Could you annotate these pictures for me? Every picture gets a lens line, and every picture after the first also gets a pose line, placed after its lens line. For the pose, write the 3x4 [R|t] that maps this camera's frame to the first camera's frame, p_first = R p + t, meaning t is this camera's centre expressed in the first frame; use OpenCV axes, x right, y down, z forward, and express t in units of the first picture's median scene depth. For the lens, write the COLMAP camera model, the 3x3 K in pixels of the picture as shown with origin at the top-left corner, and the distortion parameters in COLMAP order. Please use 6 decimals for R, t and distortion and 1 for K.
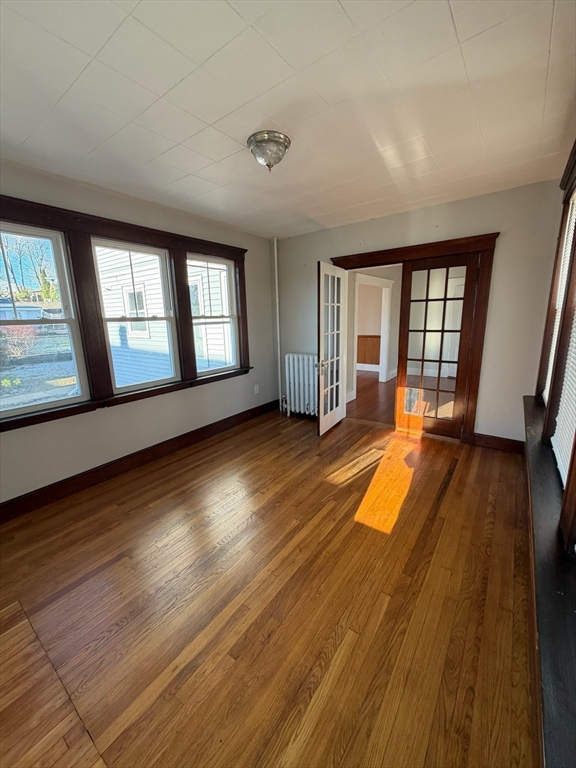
lens RADIAL K [[306.3, 0, 289.0], [0, 306.3, 380.3], [0, 0, 1]] dist [-0.003871, 0.001166]
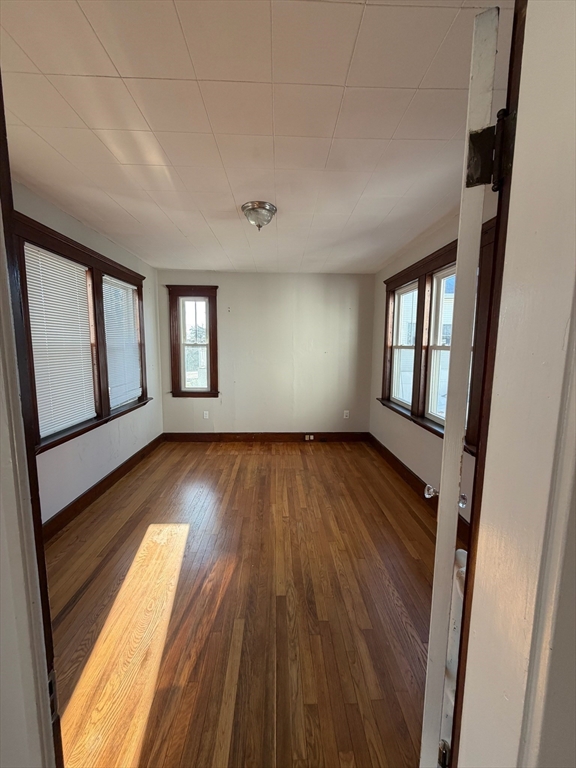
lens RADIAL K [[306.3, 0, 288.7], [0, 306.3, 383.6], [0, 0, 1]] dist [-0.003871, 0.001166]
pose [[-0.786596, 0.093876, -0.610290, 0.489770], [-0.116305, 0.948158, 0.295752, -0.362434], [0.606416, 0.303617, -0.734899, 1.639632]]
